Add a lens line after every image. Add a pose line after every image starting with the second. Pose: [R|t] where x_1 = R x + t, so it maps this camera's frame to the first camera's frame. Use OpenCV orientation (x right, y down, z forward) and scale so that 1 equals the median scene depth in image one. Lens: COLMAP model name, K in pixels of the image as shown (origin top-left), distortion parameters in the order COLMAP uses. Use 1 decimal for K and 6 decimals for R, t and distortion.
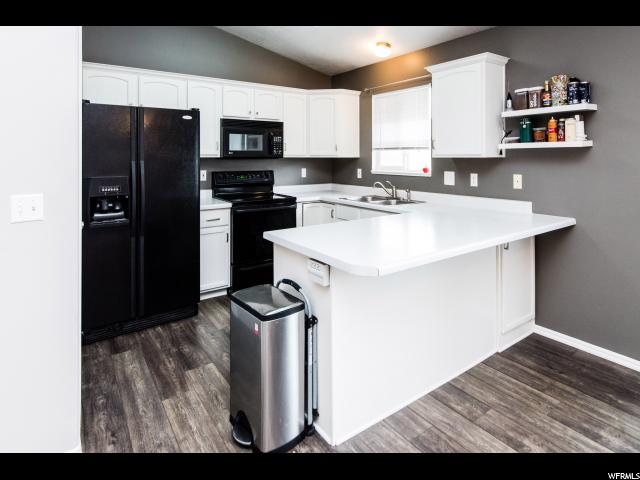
lens RADIAL K [[353.8, 0, 298.4], [0, 353.8, 157.7], [0, 0, 1]] dist [-0.004385, -0.002734]
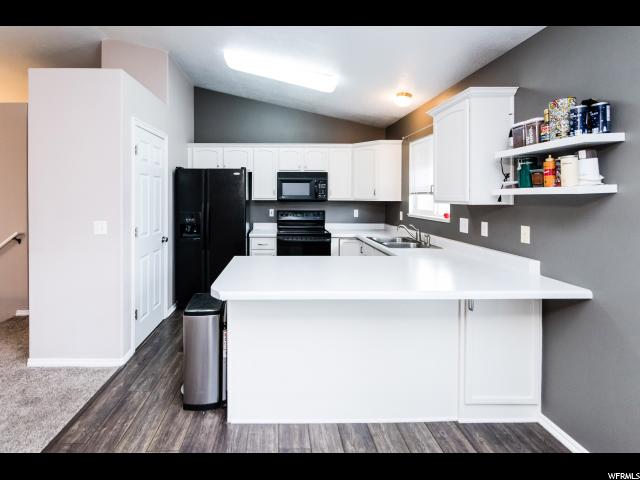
lens RADIAL K [[269.5, 0, 273.7], [0, 269.5, 199.7], [0, 0, 1]] dist [-0.000593, -0.000387]
pose [[0.837966, 0.008301, -0.545660, 0.435295], [-0.003855, 0.999949, 0.009292, -0.016183], [0.545709, -0.005683, 0.837955, 0.137760]]
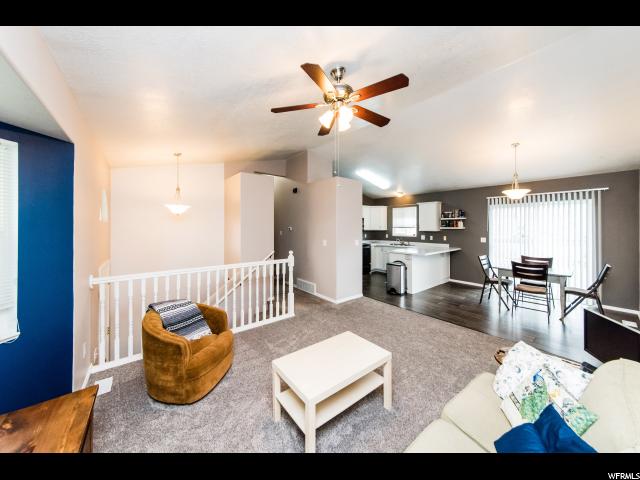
lens RADIAL K [[214.6, 0, 316.7], [0, 214.6, 228.8], [0, 0, 1]] dist [-0.002718, -0.000345]
pose [[0.998798, -0.002434, 0.048948, -0.677375], [0.001964, 0.999952, 0.009650, -0.043780], [-0.048969, -0.009543, 0.998755, -0.953889]]
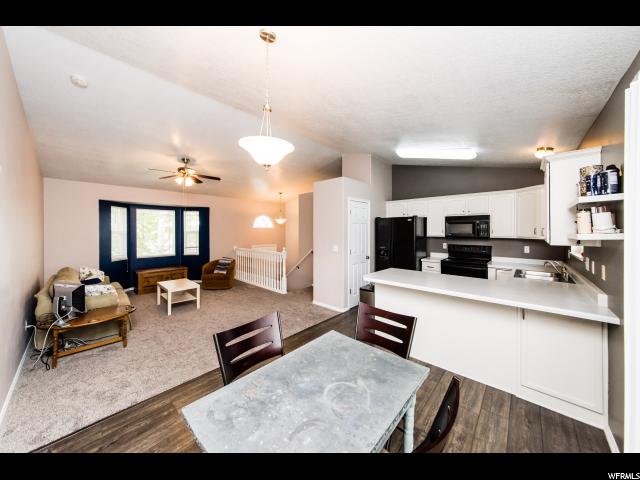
lens RADIAL K [[214.6, 0, 333.5], [0, 214.6, 233.4], [0, 0, 1]] dist [-0.002718, -0.000345]
pose [[0.282617, 0.013599, -0.959137, 0.913008], [-0.001761, 0.999905, 0.013658, -0.043778], [0.959231, -0.002171, 0.282614, 0.111156]]
